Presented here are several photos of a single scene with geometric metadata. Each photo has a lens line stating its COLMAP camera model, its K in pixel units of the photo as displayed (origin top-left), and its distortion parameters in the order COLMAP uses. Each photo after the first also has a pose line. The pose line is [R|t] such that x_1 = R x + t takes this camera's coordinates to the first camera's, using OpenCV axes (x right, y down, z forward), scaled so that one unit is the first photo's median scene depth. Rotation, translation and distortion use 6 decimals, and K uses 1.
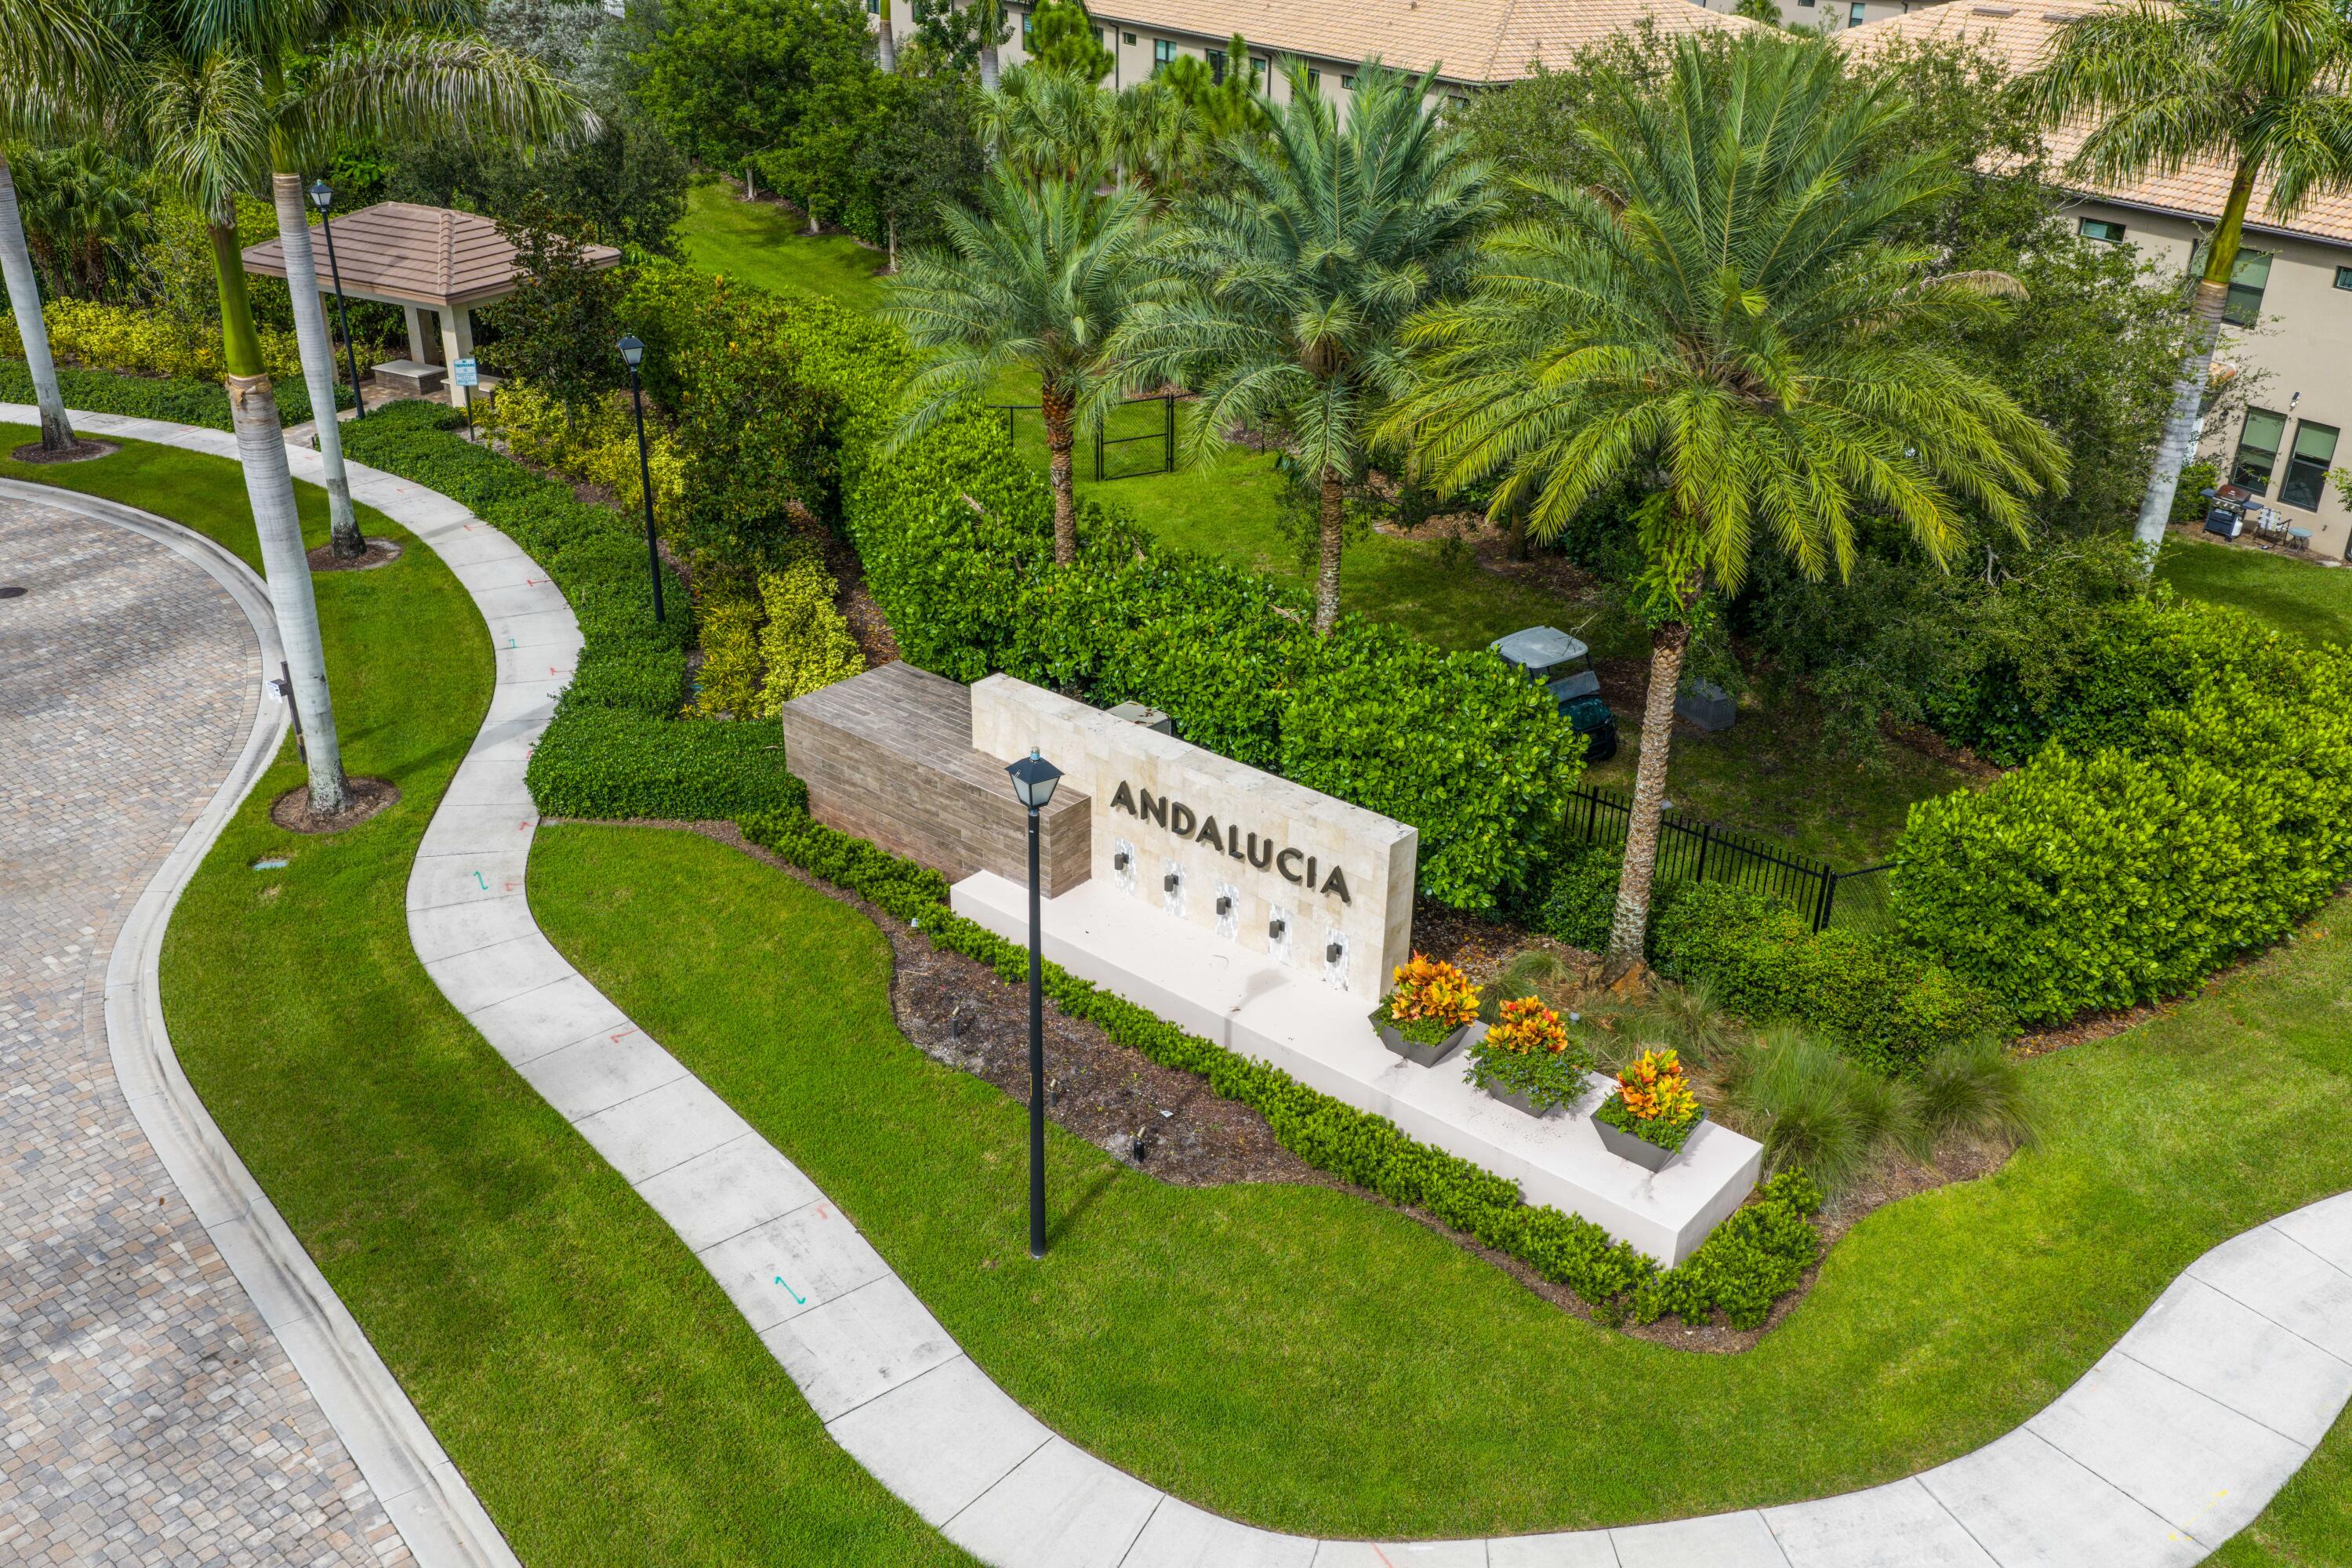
lens RADIAL K [[1974.4, 0, 1176.0], [0, 1974.4, 784.0], [0, 0, 1]] dist [0.011919, -0.015375]
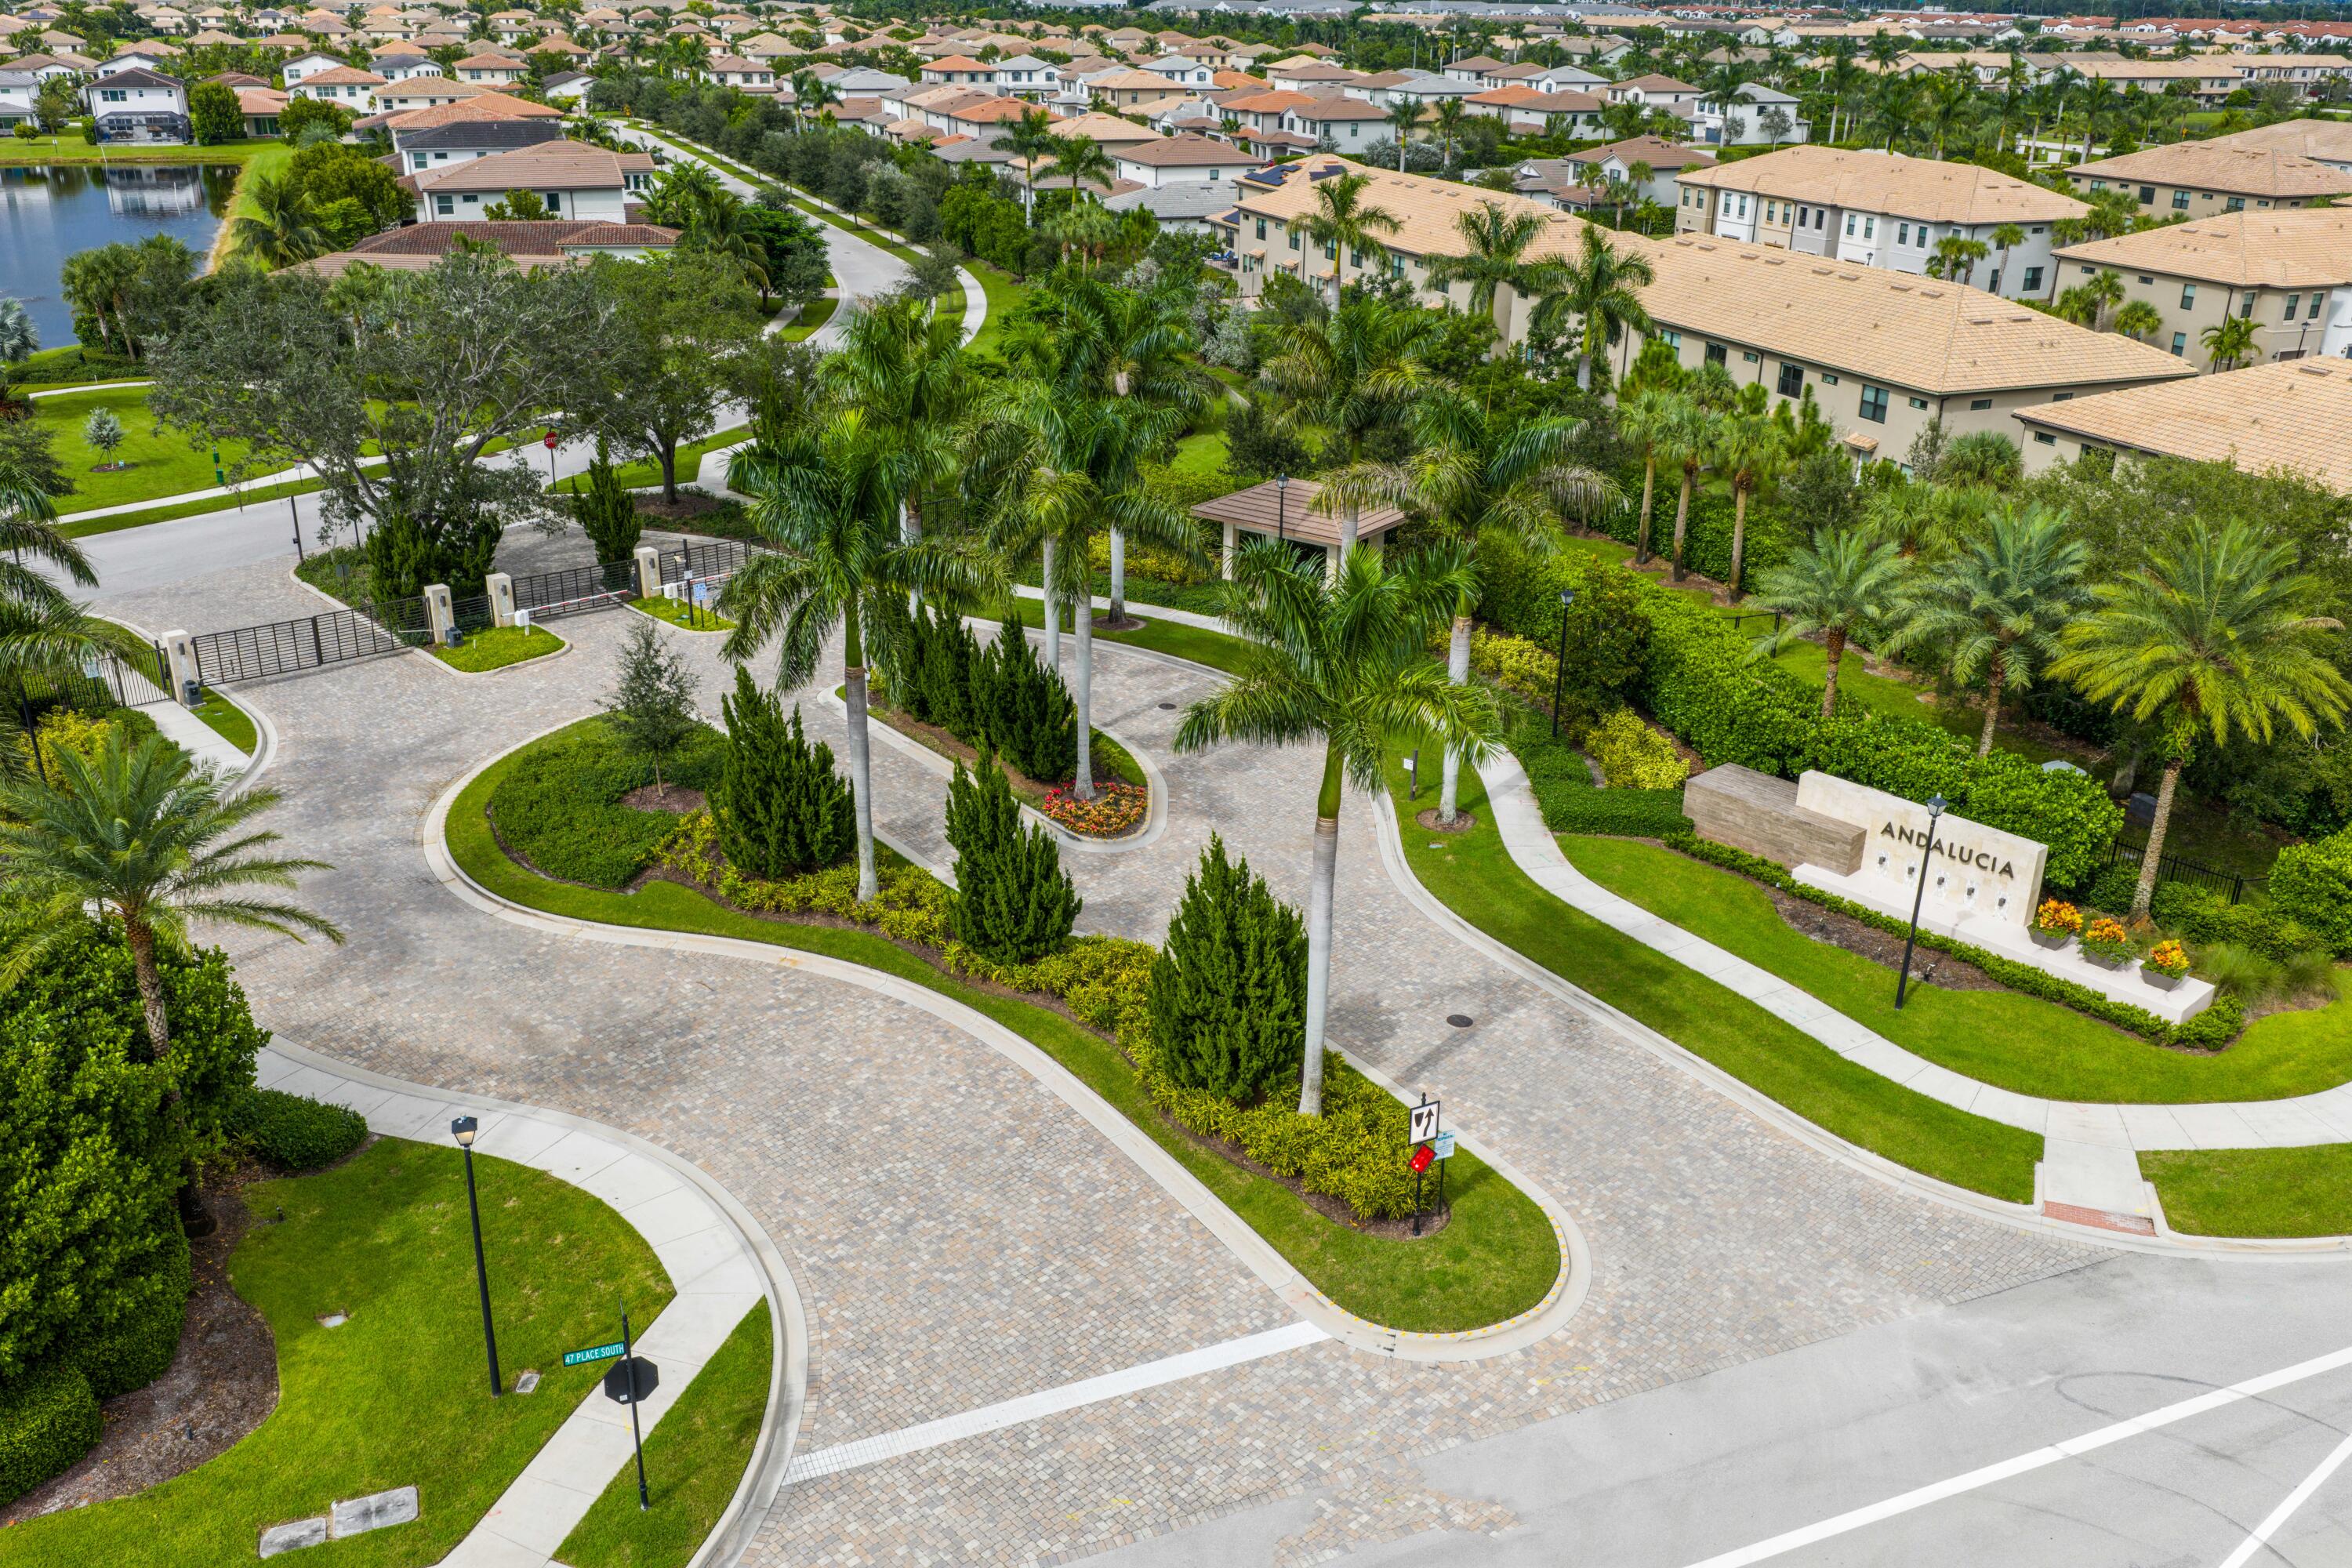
lens RADIAL K [[1974.4, 0, 1176.0], [0, 1974.4, 784.0], [0, 0, 1]] dist [0.011919, -0.015375]
pose [[0.992312, 0.045381, -0.115144, -0.608234], [-0.052869, 0.996623, -0.062835, 0.147282], [0.111904, 0.068439, 0.991359, -1.344274]]
